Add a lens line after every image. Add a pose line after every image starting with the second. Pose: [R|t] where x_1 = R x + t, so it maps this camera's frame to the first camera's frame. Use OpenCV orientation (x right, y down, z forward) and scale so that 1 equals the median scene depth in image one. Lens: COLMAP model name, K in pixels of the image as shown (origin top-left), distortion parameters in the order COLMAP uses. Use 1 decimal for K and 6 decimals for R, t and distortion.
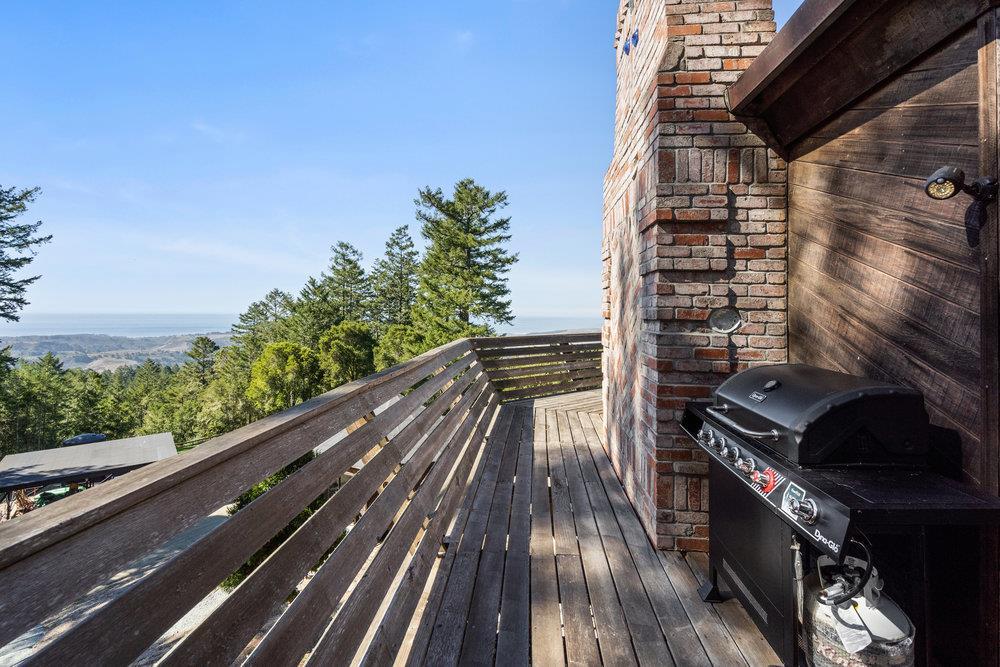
lens RADIAL K [[472.7, 0, 500.3], [0, 472.7, 300.0], [0, 0, 1]] dist [-0.000454, -0.000536]
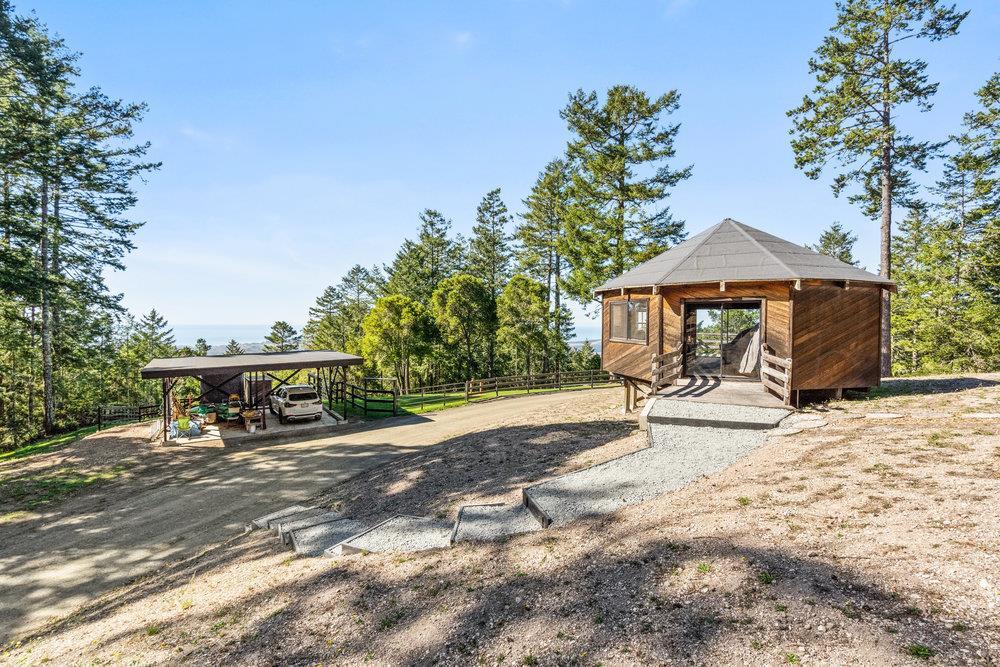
lens RADIAL K [[457.7, 0, 500.0], [0, 457.7, 333.5], [0, 0, 1]] dist [0.000310, 0.000106]
pose [[0.997316, -0.002429, -0.073175, -0.138595], [0.005904, 0.998863, 0.047299, 0.089568], [0.072977, -0.047604, 0.996197, 0.091332]]
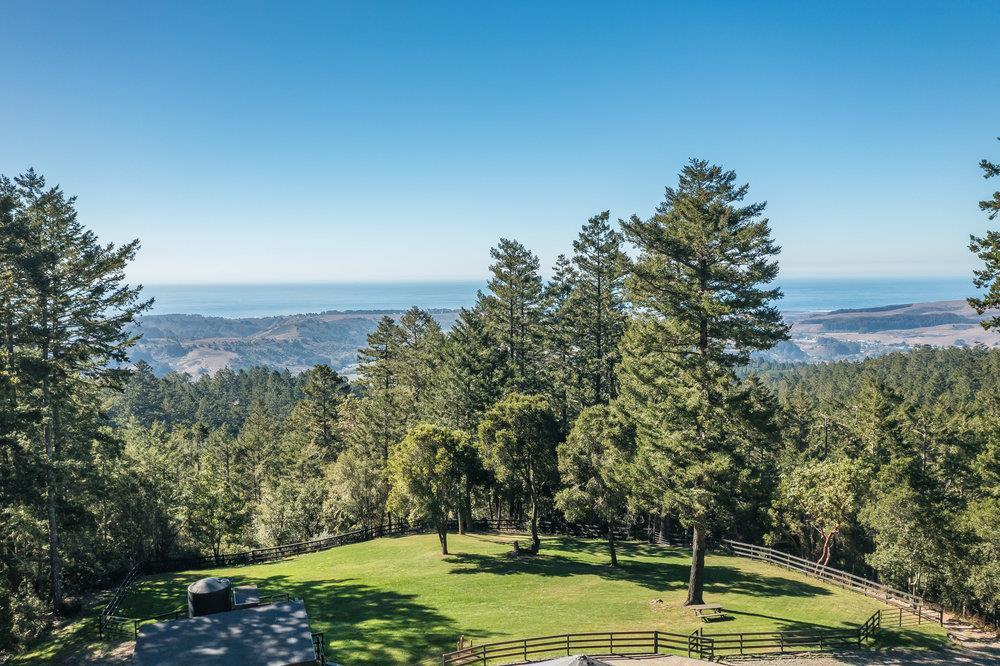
lens RADIAL K [[804.1, 0, 498.5], [0, 804.1, 327.5], [0, 0, 1]] dist [-0.012406, -0.005526]
pose [[0.943762, 0.003766, -0.330604, 0.014242], [0.027545, 0.995563, 0.089973, -0.113500], [0.329476, -0.094020, 0.939471, -0.035019]]
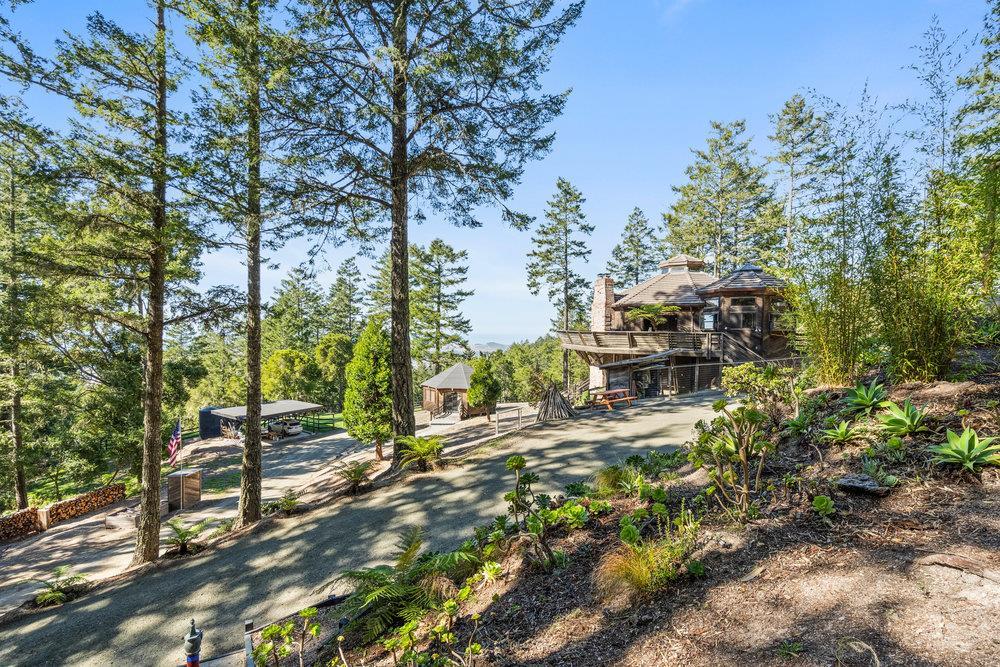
lens RADIAL K [[479.8, 0, 500.0], [0, 479.8, 333.5], [0, 0, 1]] dist [-0.001487, -0.000036]
pose [[0.962627, -0.003639, 0.270808, -0.181908], [-0.006992, 0.999243, 0.038281, -0.008585], [-0.270742, -0.038744, 0.961872, -0.336014]]
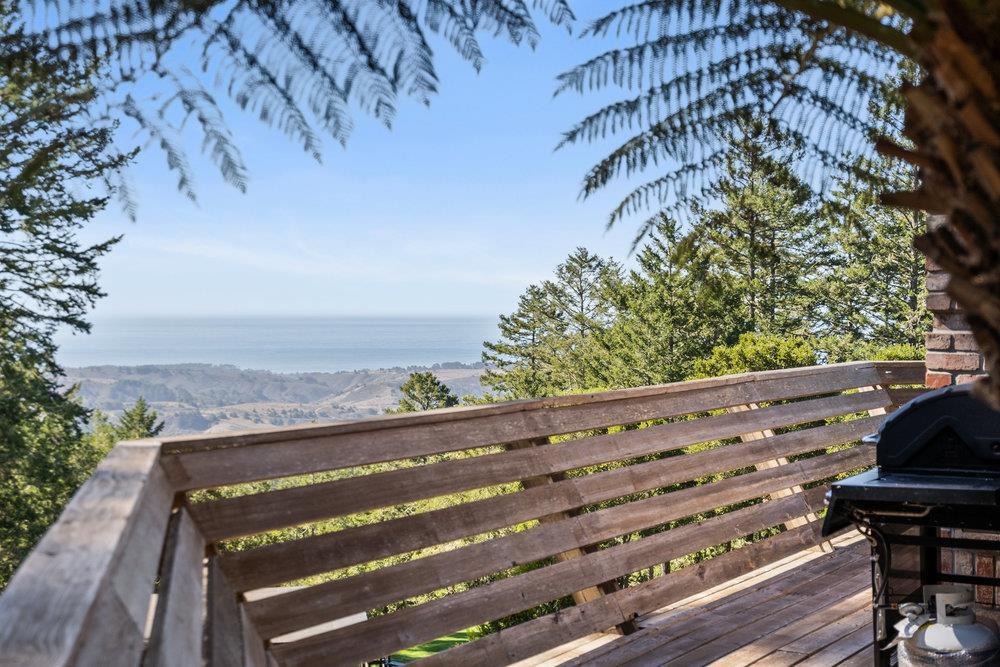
lens RADIAL K [[1411.1, 0, 500.0], [0, 1411.1, 333.5], [0, 0, 1]] dist [0.025740, 0.025103]
pose [[0.874011, 0.002140, -0.485901, 0.023211], [0.018606, 0.999110, 0.037866, -0.000185], [0.485550, -0.042136, 0.873193, -0.030676]]
